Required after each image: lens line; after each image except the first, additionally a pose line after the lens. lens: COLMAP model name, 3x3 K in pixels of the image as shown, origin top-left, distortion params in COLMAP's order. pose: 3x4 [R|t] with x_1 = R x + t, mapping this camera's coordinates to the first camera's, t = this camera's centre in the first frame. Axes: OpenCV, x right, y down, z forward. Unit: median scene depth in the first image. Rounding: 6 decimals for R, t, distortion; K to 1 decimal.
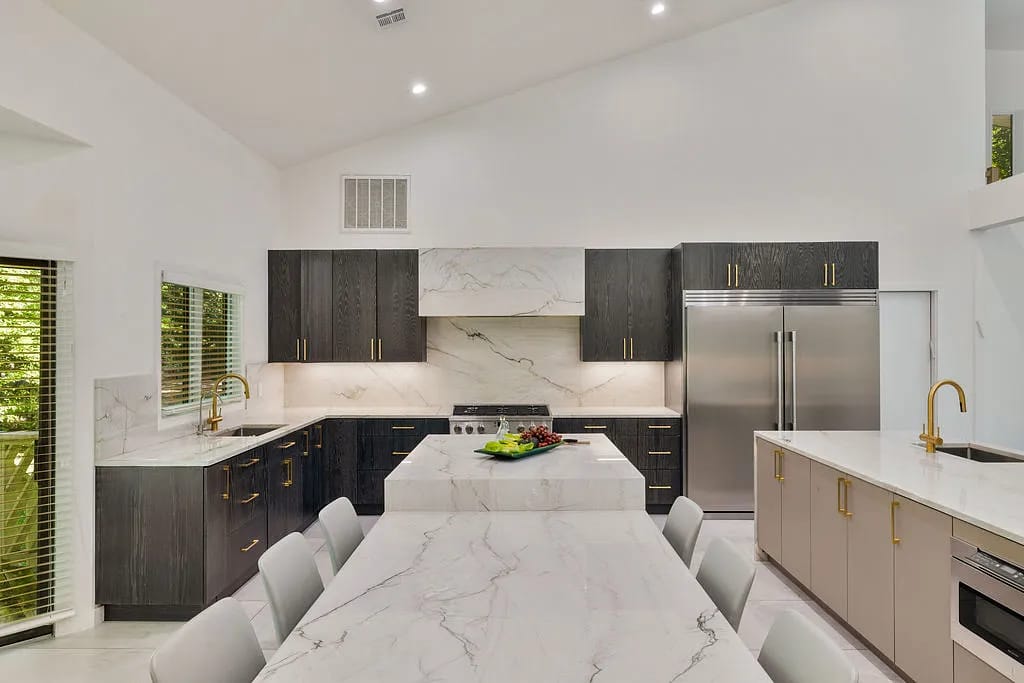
lens RADIAL K [[618.5, 0, 516.5], [0, 618.5, 336.9], [0, 0, 1]] dist [-0.000551, -0.000820]
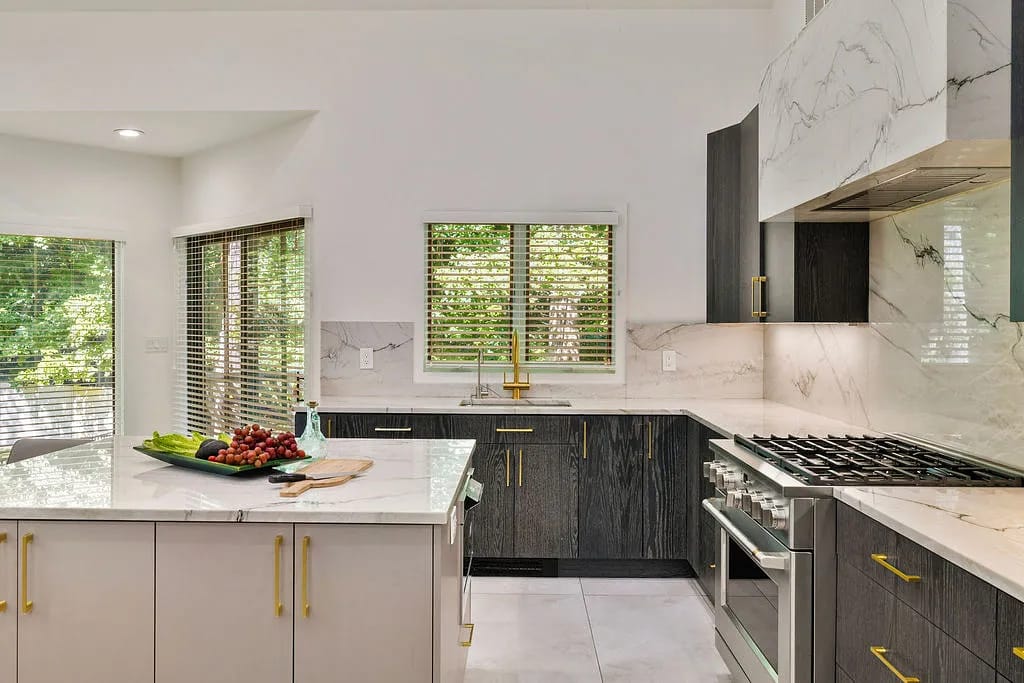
lens RADIAL K [[808.4, 0, 508.6], [0, 808.4, 329.2], [0, 0, 1]] dist [0.000139, -0.001167]
pose [[-0.016914, 0.010426, -0.999803, 0.472115], [0.000481, 0.999946, 0.010420, 0.042173], [0.999857, -0.000305, -0.016918, 0.851442]]
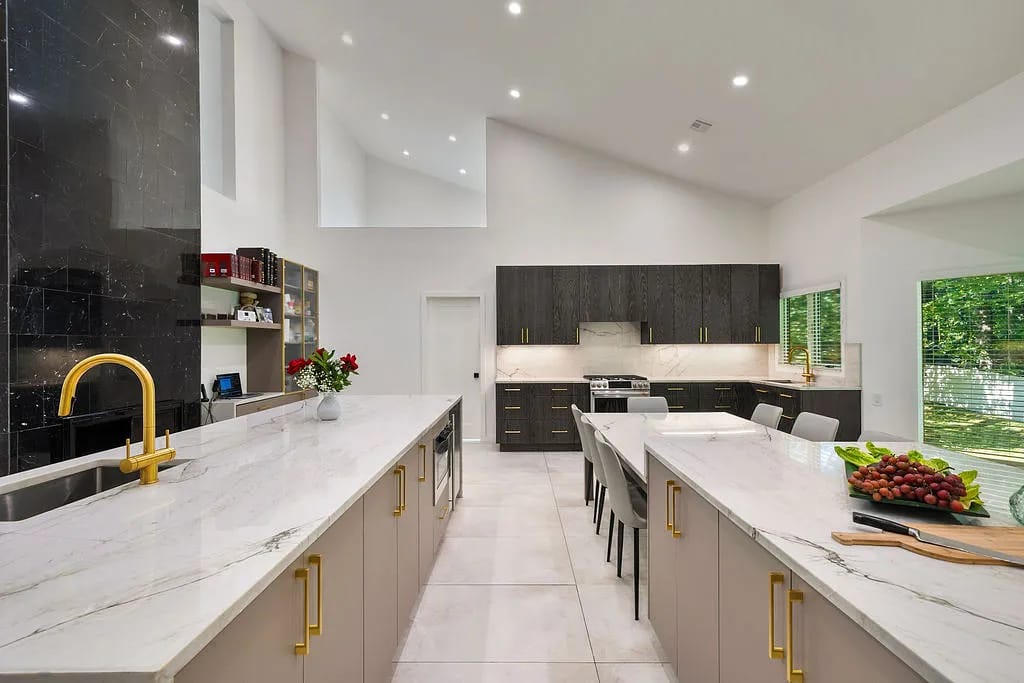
lens RADIAL K [[438.8, 0, 513.7], [0, 438.8, 344.6], [0, 0, 1]] dist [0.001927, 0.000057]
pose [[-0.999954, 0.008722, 0.003981, 0.223108], [0.008696, 0.999940, -0.006616, 0.043667], [-0.004038, -0.006581, -0.999970, 0.925633]]
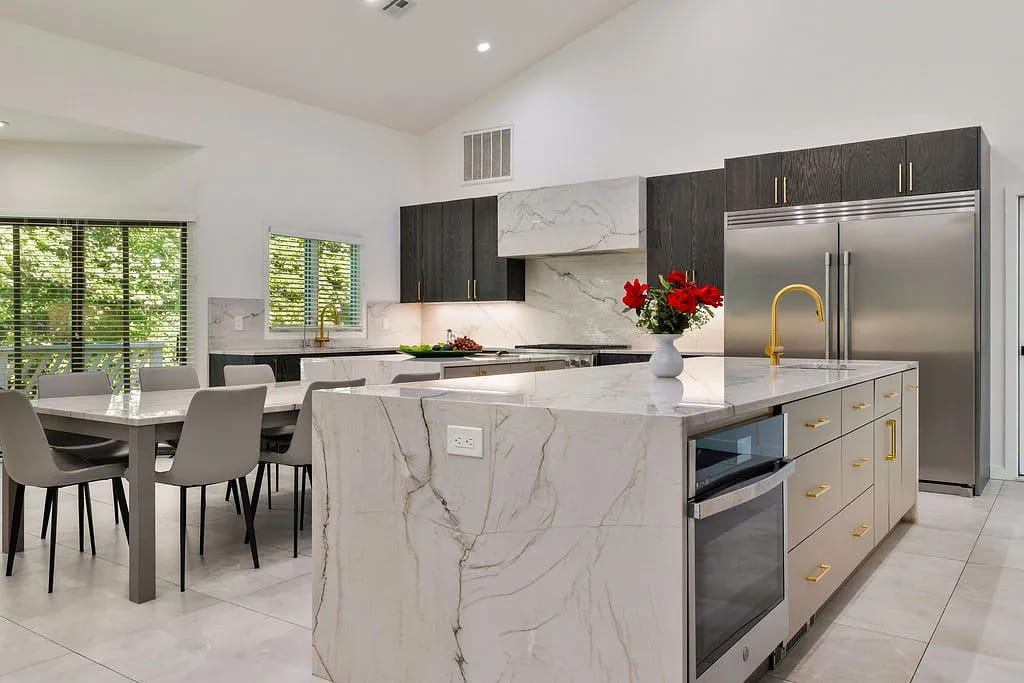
lens RADIAL K [[790.1, 0, 505.4], [0, 790.1, 325.1], [0, 0, 1]] dist [0.000238, 0.003308]
pose [[0.811606, 0.002926, -0.584198, 0.676505], [0.000559, 0.999983, 0.005785, 0.079830], [0.584205, -0.005021, 0.811591, -0.108342]]
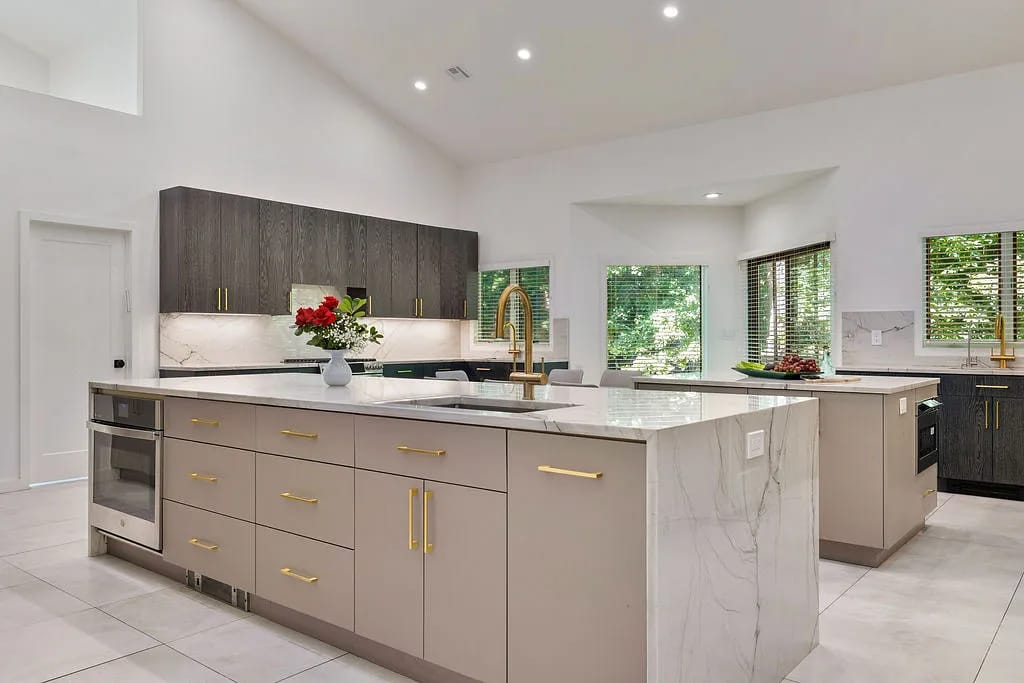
lens RADIAL K [[762.6, 0, 512.3], [0, 762.6, 334.8], [0, 0, 1]] dist [0.005121, 0.002748]
pose [[-0.629022, 0.001664, -0.777385, 0.857377], [0.007095, 0.999968, -0.003600, 0.079752], [0.777355, -0.007780, -0.629014, 0.985295]]
